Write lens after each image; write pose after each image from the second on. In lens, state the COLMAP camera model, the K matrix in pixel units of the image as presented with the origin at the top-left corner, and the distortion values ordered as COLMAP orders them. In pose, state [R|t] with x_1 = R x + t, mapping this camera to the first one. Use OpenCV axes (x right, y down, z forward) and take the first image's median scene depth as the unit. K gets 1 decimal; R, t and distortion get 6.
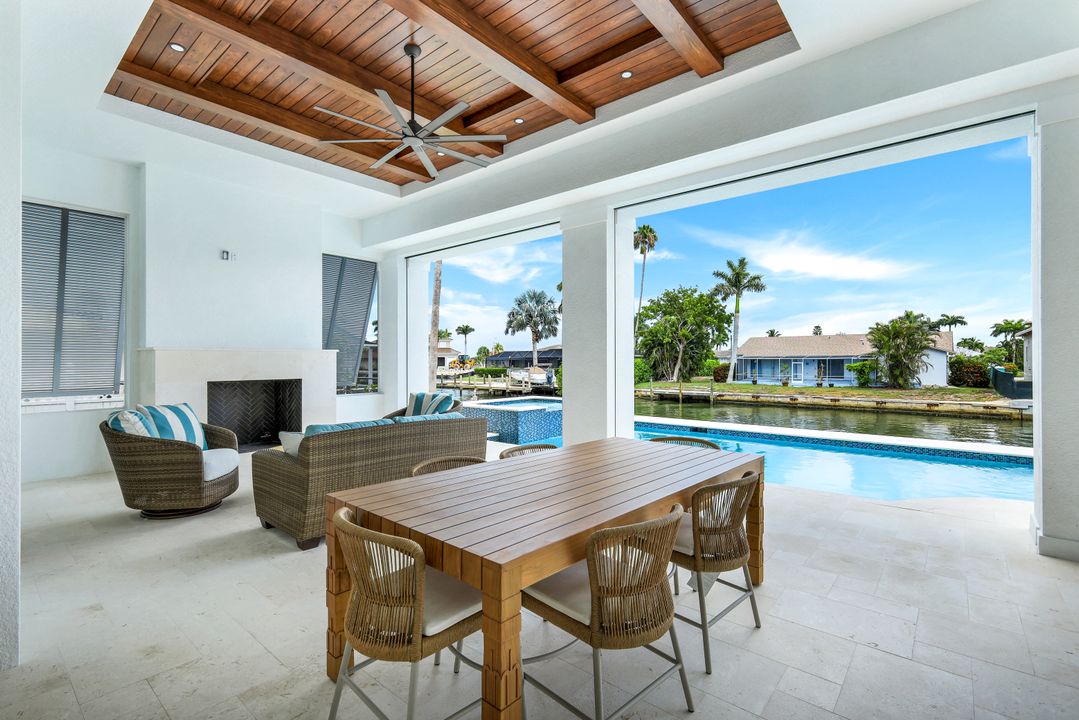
lens RADIAL K [[487.0, 0, 552.7], [0, 487.0, 364.4], [0, 0, 1]] dist [0.002403, -0.001202]
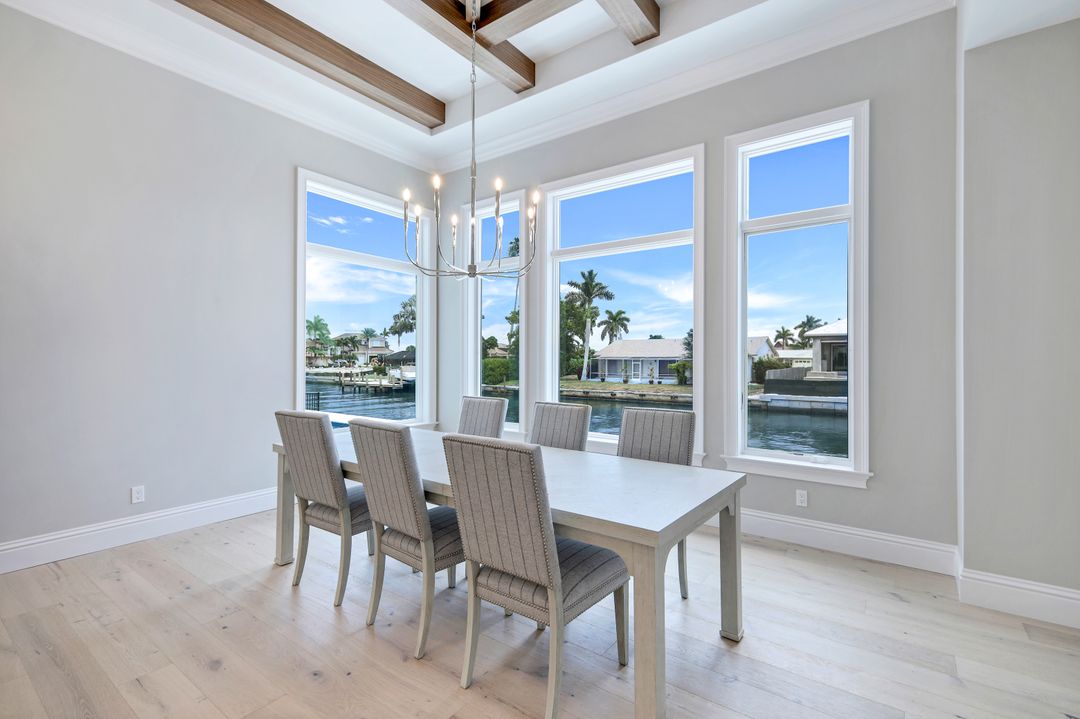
lens RADIAL K [[476.7, 0, 558.3], [0, 476.7, 359.8], [0, 0, 1]] dist [0.020301, 0.001851]
pose [[0.996869, 0.005341, 0.078888, 0.238444], [-0.004734, 0.999958, -0.007871, -0.000681], [-0.078926, 0.007473, 0.996852, -0.097210]]
